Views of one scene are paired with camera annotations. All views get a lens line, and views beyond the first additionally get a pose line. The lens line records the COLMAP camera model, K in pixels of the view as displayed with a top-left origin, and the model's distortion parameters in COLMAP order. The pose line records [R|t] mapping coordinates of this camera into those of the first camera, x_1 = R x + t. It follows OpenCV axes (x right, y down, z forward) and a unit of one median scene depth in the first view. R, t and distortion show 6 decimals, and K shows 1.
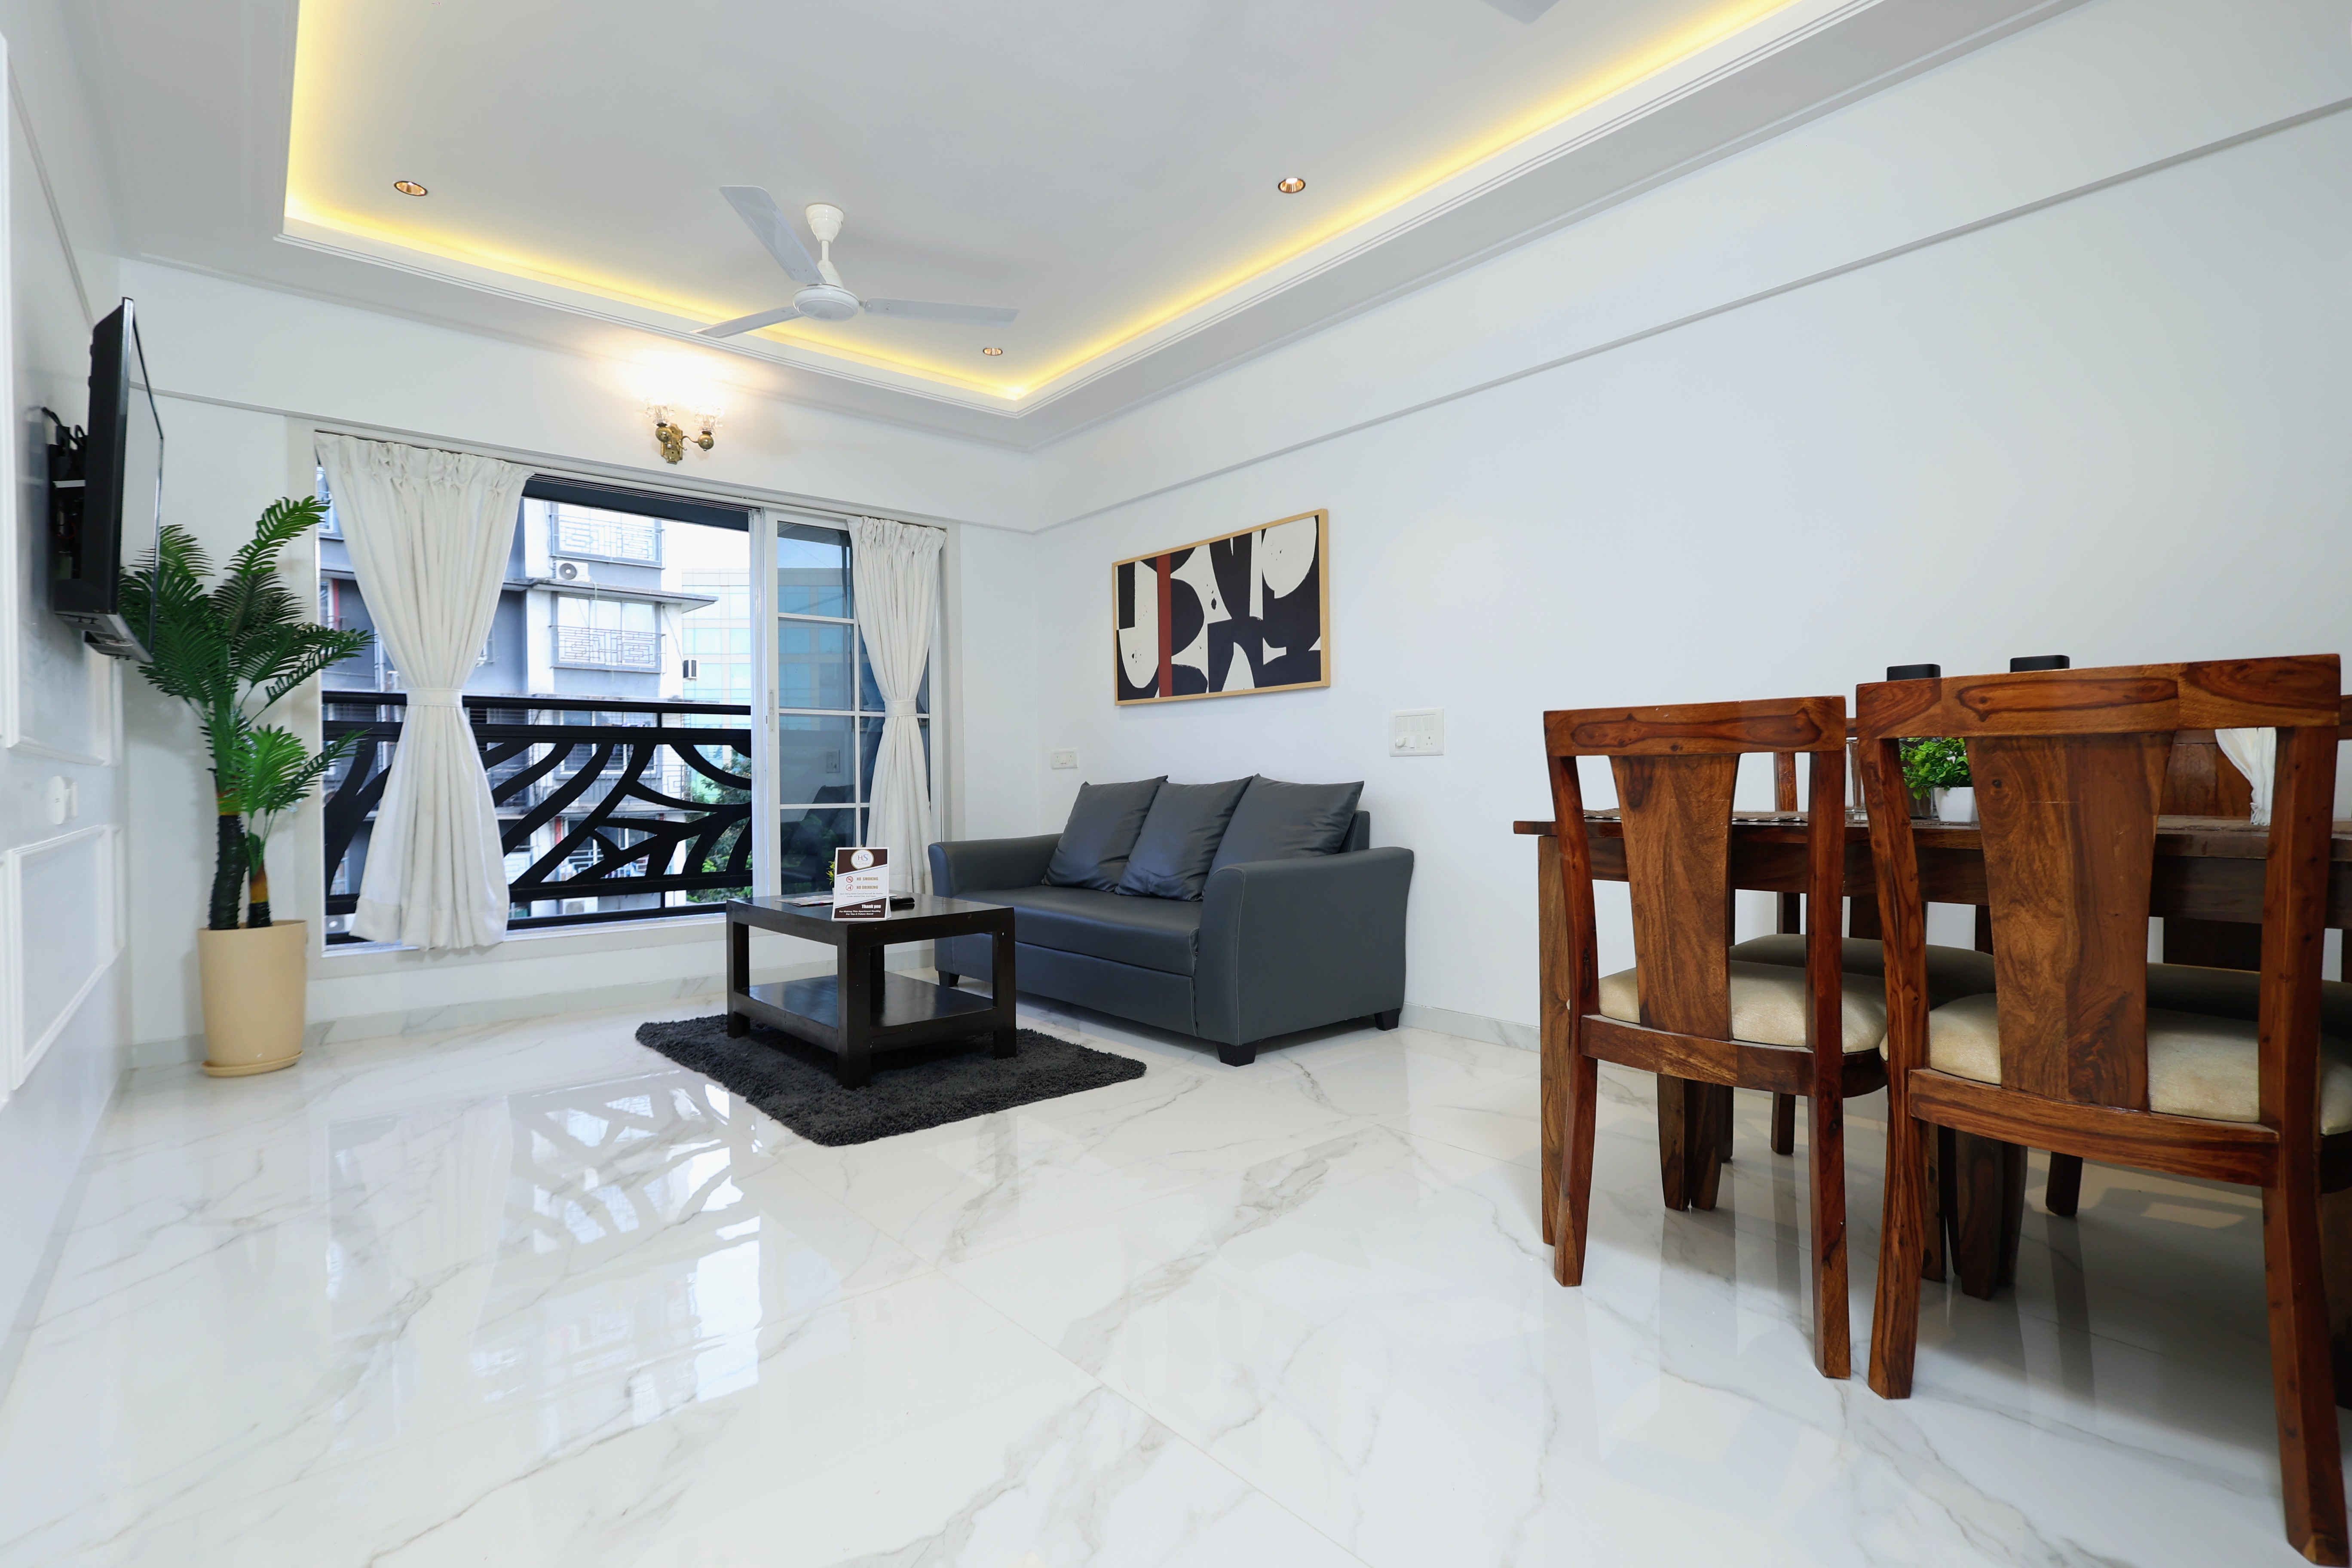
lens RADIAL K [[1099.1, 0, 1175.2], [0, 1099.1, 774.4], [0, 0, 1]] dist [0.000275, -0.000095]
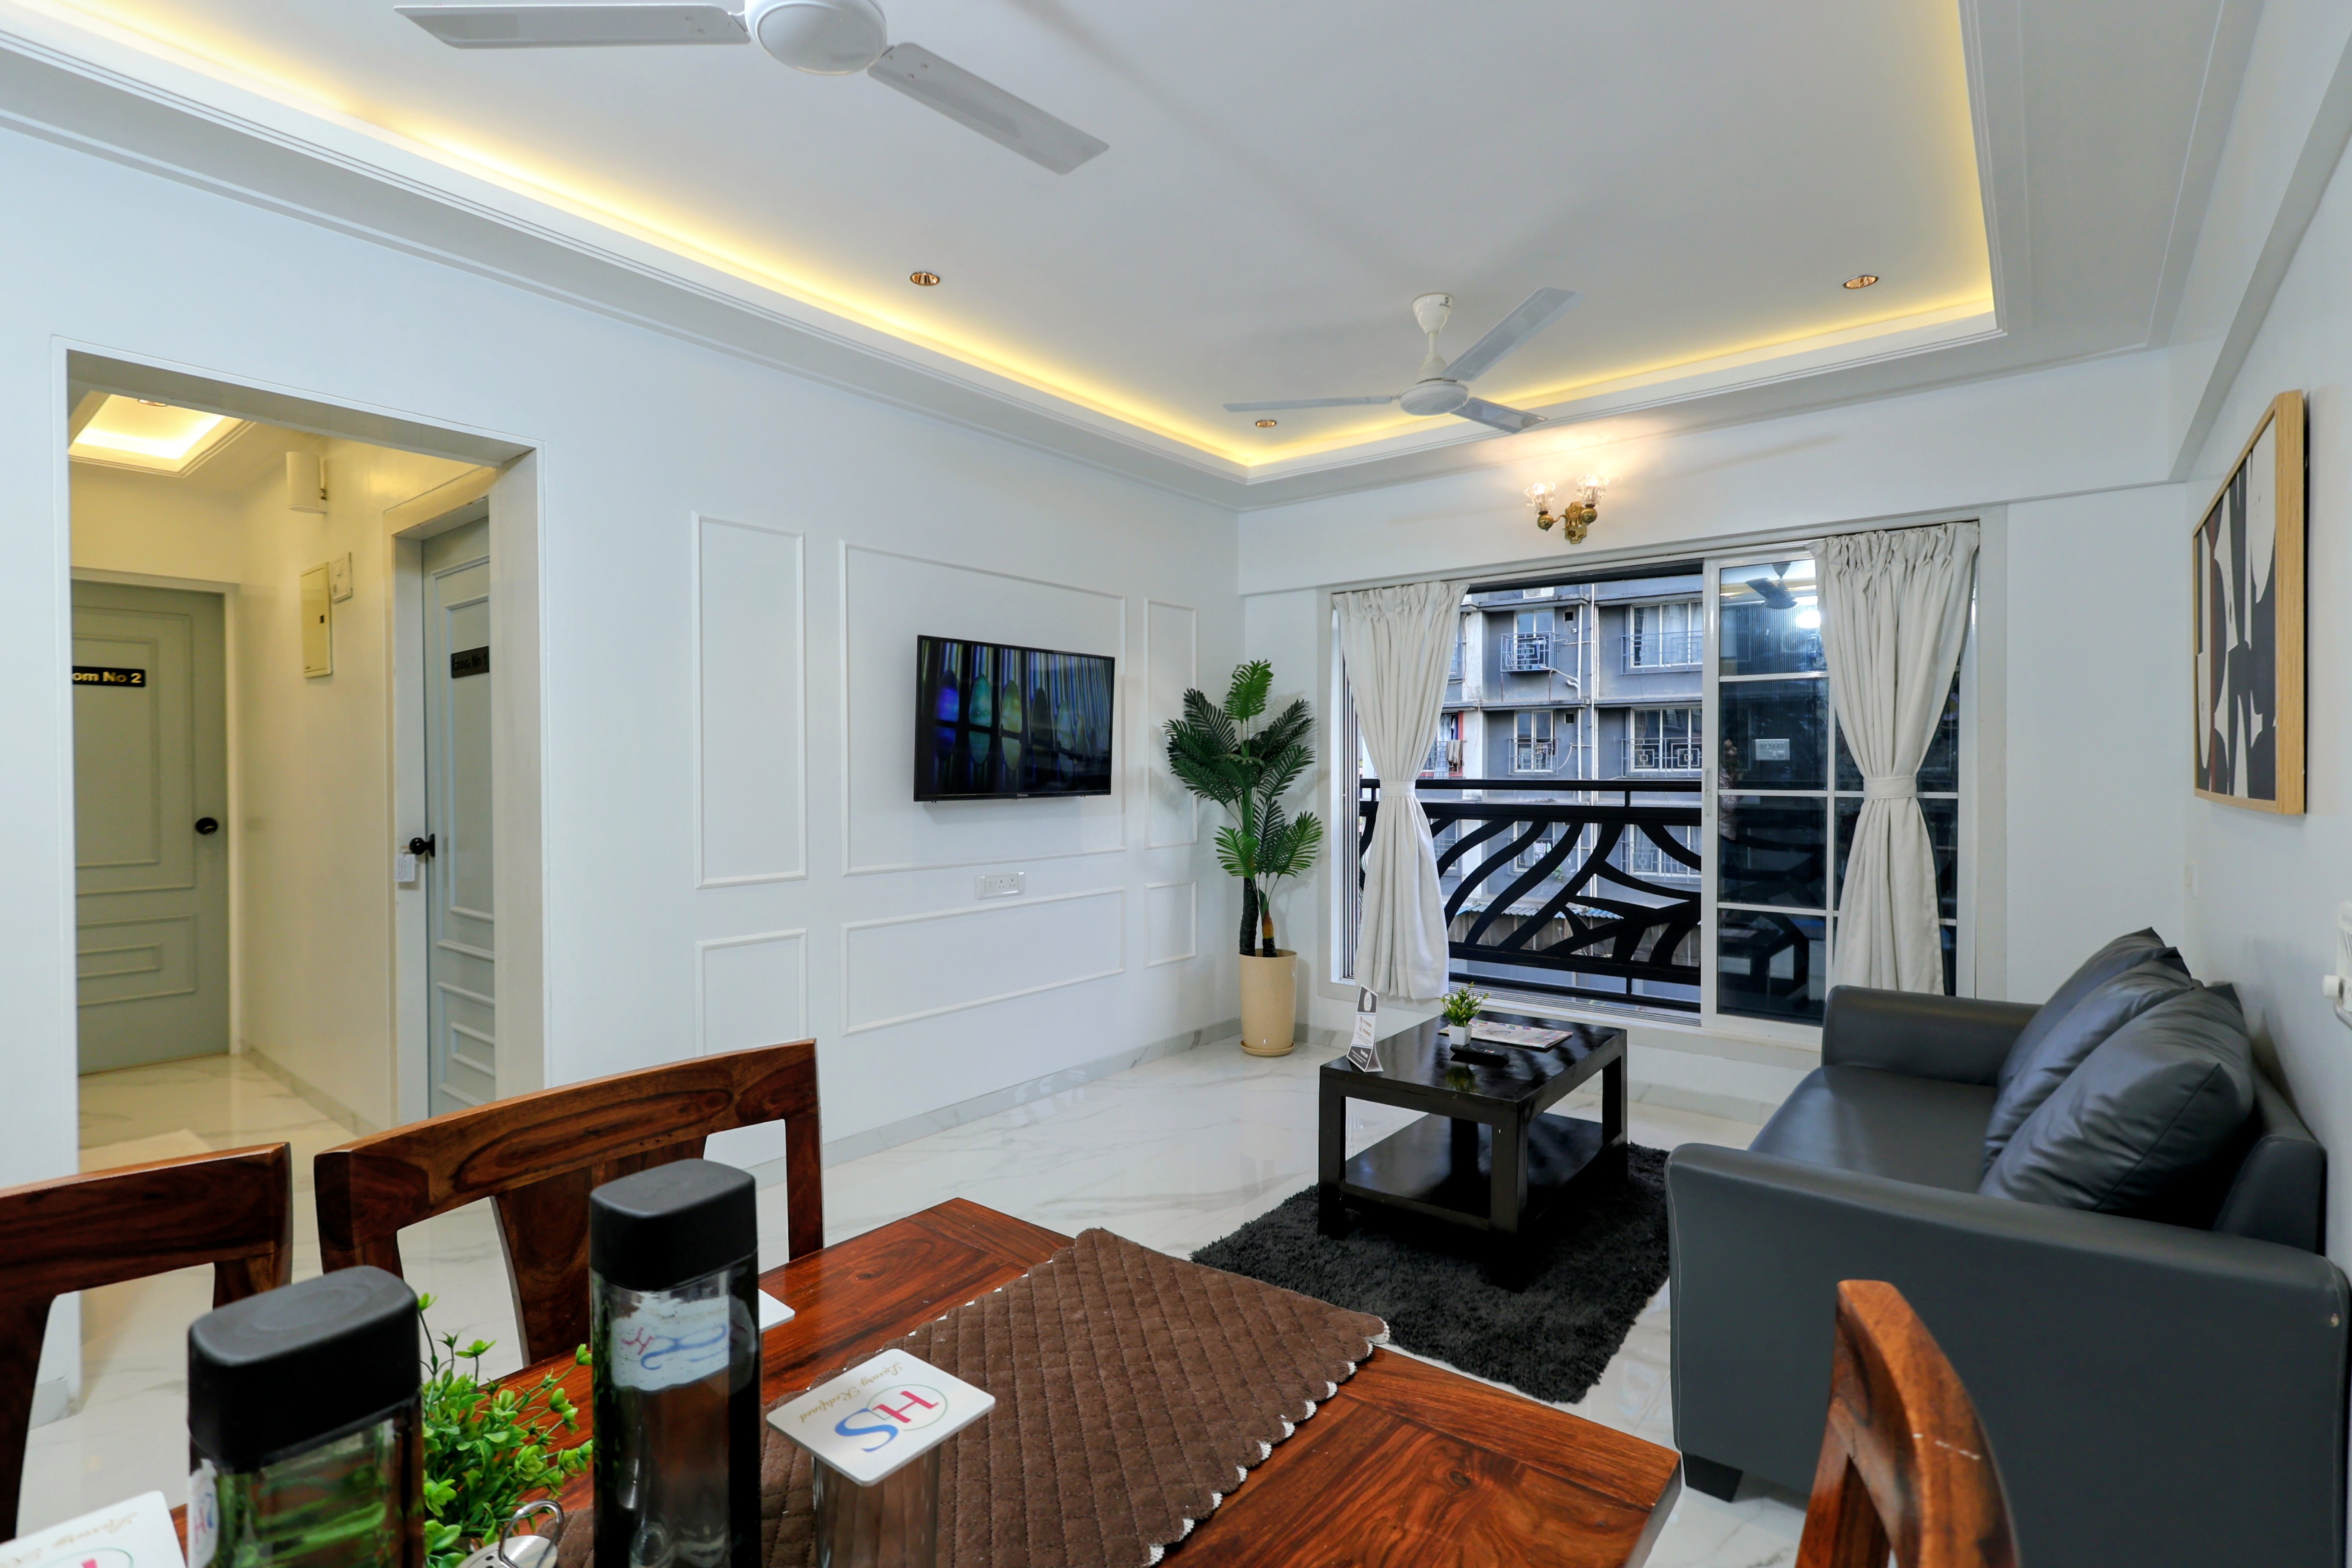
lens RADIAL K [[1099.1, 0, 1175.2], [0, 1099.1, 774.4], [0, 0, 1]] dist [0.000275, -0.000095]
pose [[0.189230, 0.013882, -0.981835, 0.496541], [0.001052, 0.999897, 0.014340, -0.105508], [0.981932, -0.003747, 0.189196, 0.531320]]
